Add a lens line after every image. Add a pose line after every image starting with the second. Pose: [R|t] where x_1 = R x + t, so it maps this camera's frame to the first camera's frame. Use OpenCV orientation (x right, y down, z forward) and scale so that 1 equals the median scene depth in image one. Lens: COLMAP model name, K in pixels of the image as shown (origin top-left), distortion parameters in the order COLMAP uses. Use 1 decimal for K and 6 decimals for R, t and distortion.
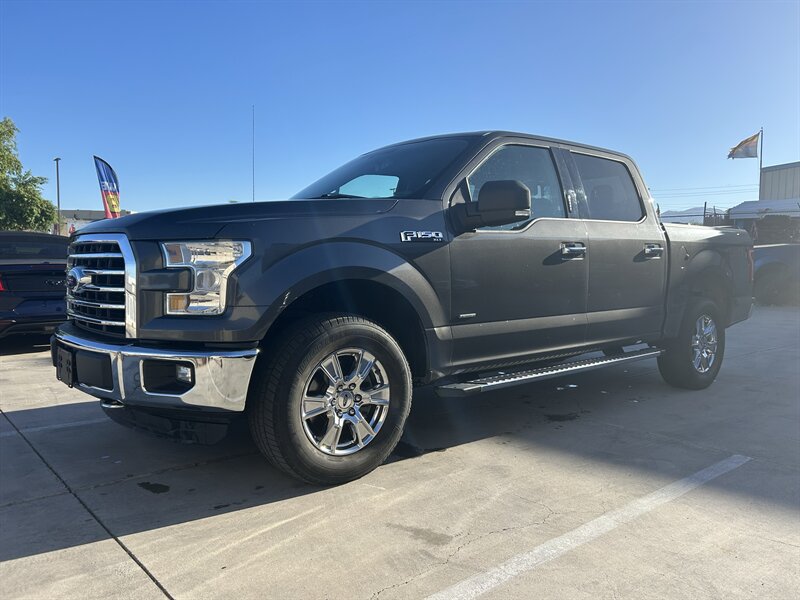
lens RADIAL K [[603.4, 0, 397.6], [0, 603.4, 302.6], [0, 0, 1]] dist [0.057727, -0.061094]
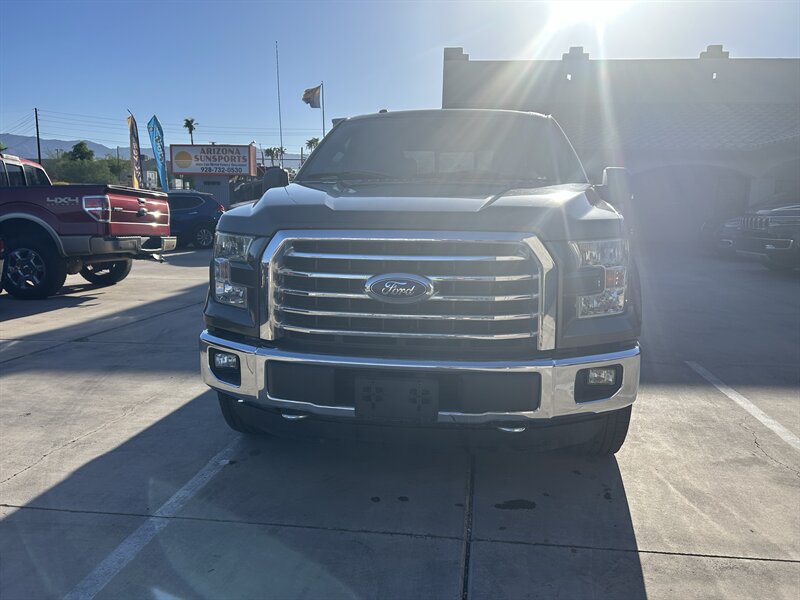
lens RADIAL K [[603.4, 0, 397.6], [0, 603.4, 302.6], [0, 0, 1]] dist [0.057727, -0.061094]
pose [[0.735954, -0.110291, 0.667988, -1.091249], [0.035982, 0.991619, 0.124083, -0.119395], [-0.676075, -0.067284, 0.733755, 0.456143]]
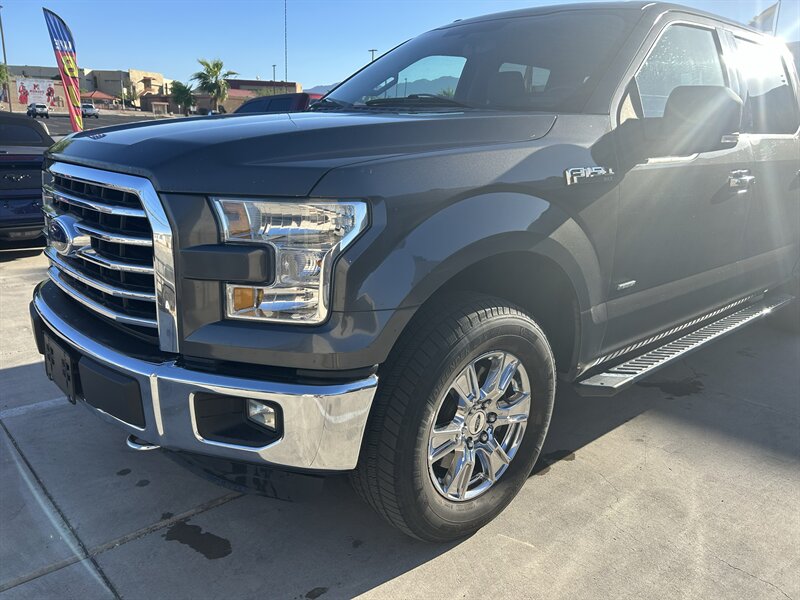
lens RADIAL K [[620.3, 0, 400.9], [0, 620.3, 315.3], [0, 0, 1]] dist [0.065075, -0.112360]
pose [[0.999103, 0.015236, 0.039505, -0.208619], [-0.023161, 0.977714, 0.208662, -0.107386], [-0.035445, -0.209389, 0.977190, 0.343414]]
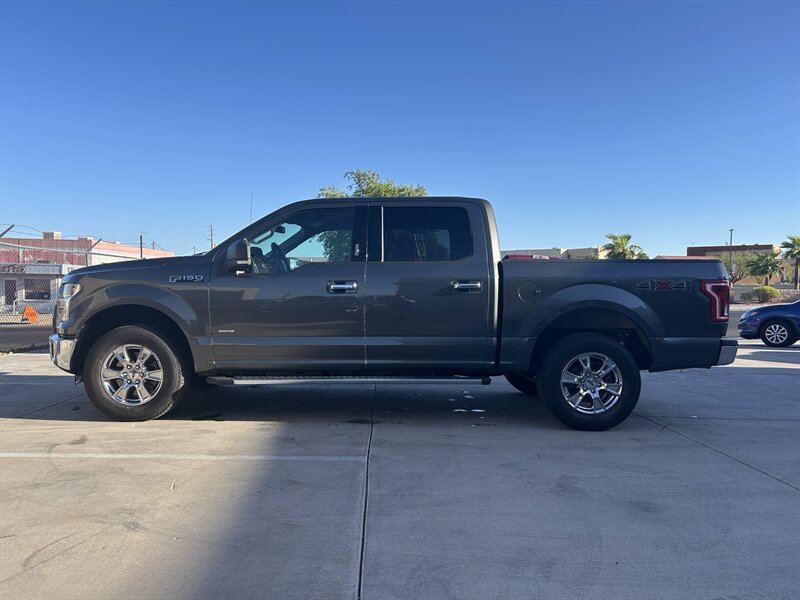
lens RADIAL K [[603.4, 0, 397.6], [0, 603.4, 302.6], [0, 0, 1]] dist [0.057727, -0.061094]
pose [[0.762434, 0.006863, -0.647029, 1.664425], [-0.045484, 0.998039, -0.043009, -0.003570], [0.645465, 0.062221, 0.761251, 0.147731]]
